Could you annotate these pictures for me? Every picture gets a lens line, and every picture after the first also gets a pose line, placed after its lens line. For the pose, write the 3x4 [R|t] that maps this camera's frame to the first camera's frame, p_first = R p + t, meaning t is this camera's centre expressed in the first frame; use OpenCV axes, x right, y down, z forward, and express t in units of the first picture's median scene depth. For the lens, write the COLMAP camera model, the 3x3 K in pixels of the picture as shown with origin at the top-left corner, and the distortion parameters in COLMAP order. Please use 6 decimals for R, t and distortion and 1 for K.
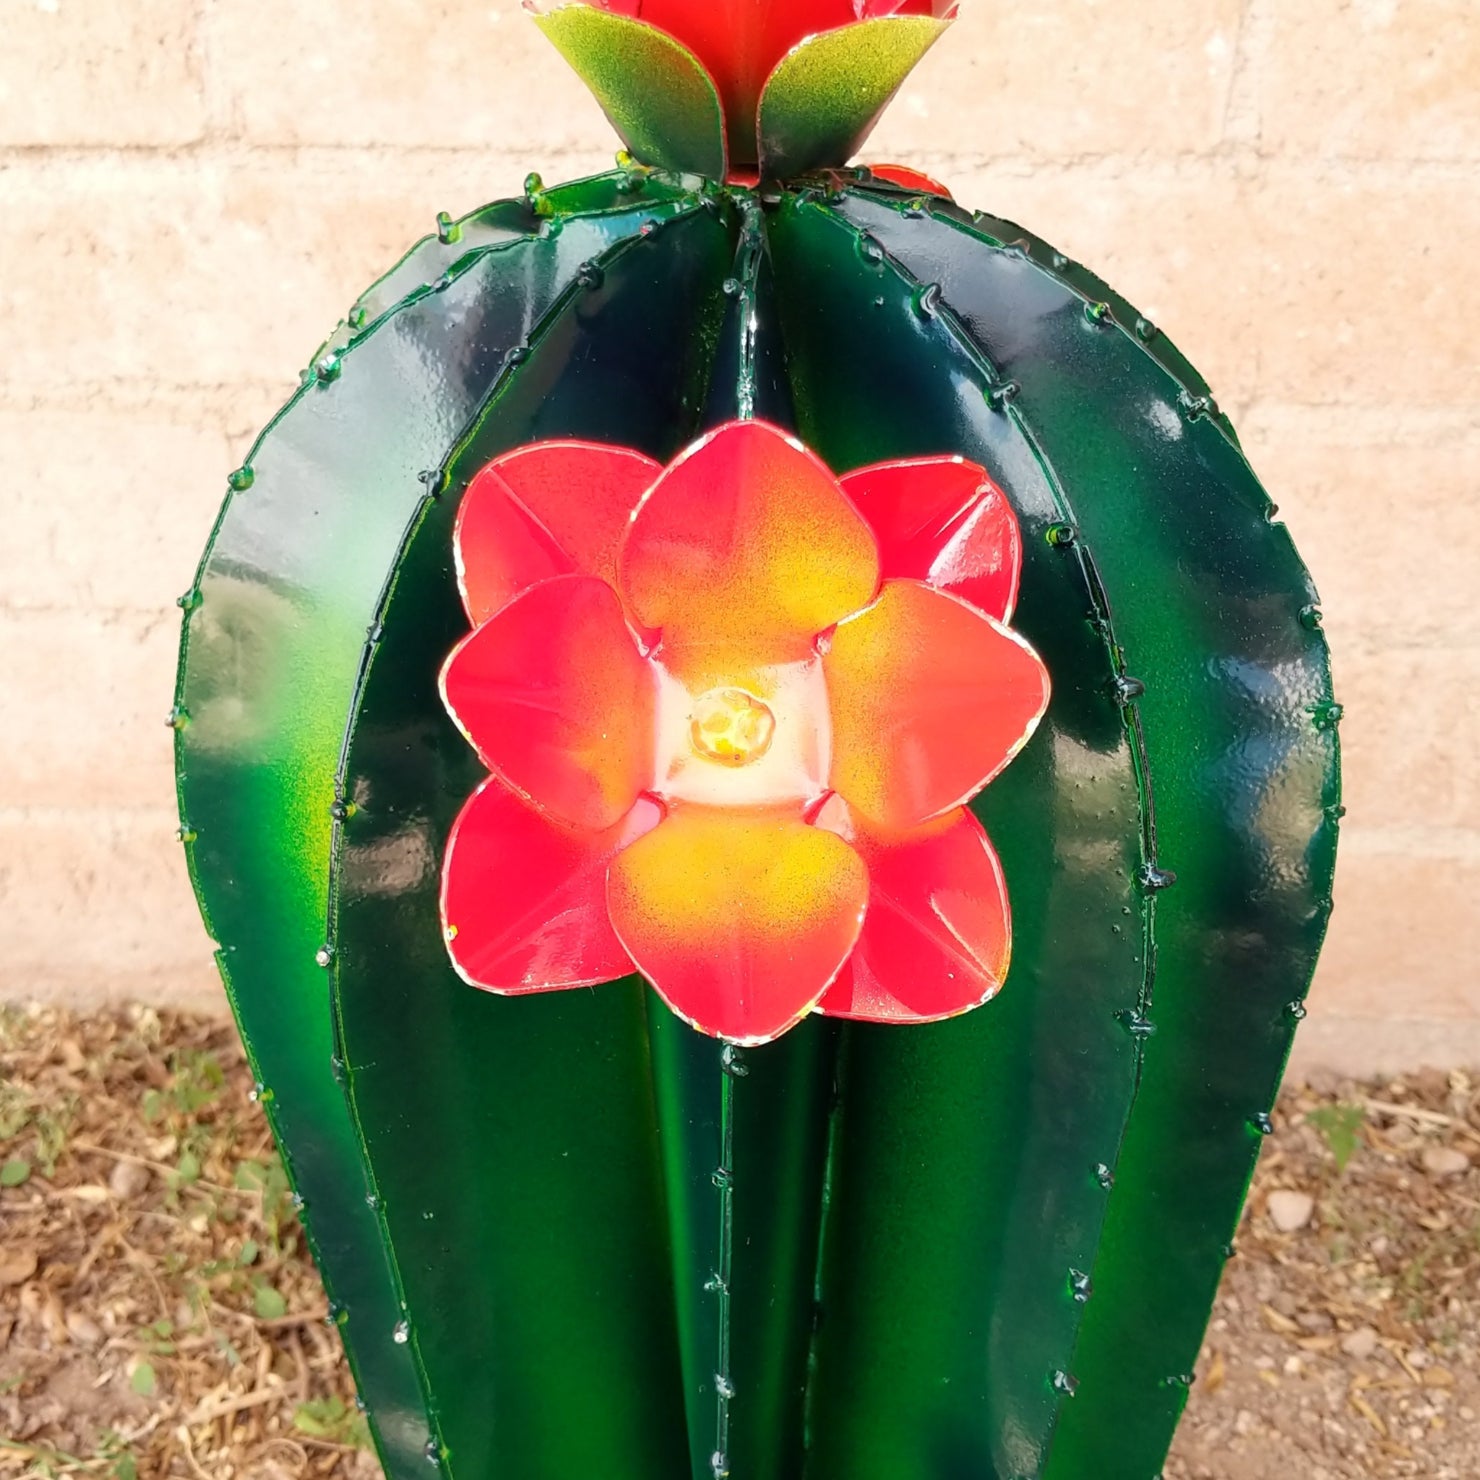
lens RADIAL K [[2353.3, 0, 738.2], [0, 2353.3, 756.5], [0, 0, 1]] dist [0.124442, -0.463273]
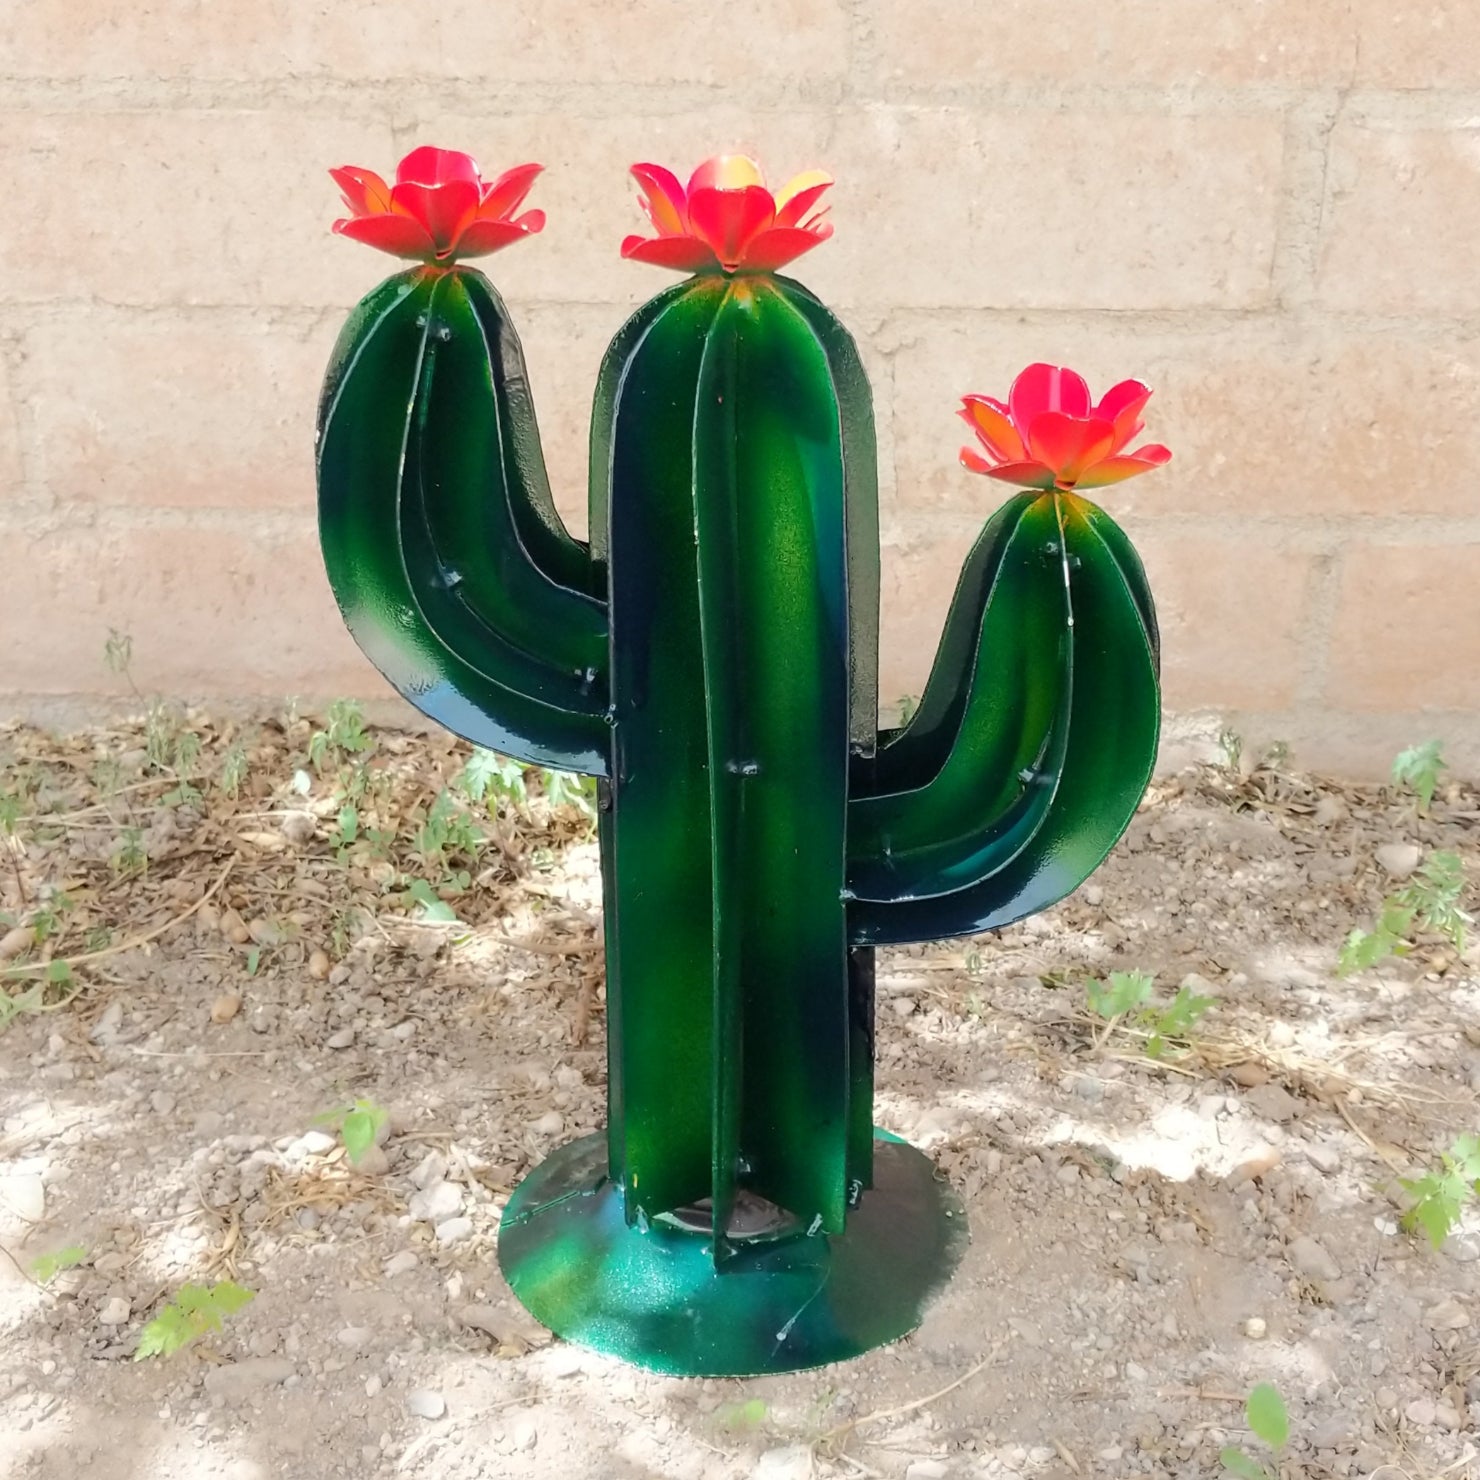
lens RADIAL K [[2267.3, 0, 723.7], [0, 2267.3, 702.1], [0, 0, 1]] dist [0.194869, -0.700403]
pose [[0.999992, -0.002492, -0.003038, -0.065302], [0.002241, 0.996790, -0.080033, 0.211725], [0.003227, 0.080026, 0.996788, -0.015125]]
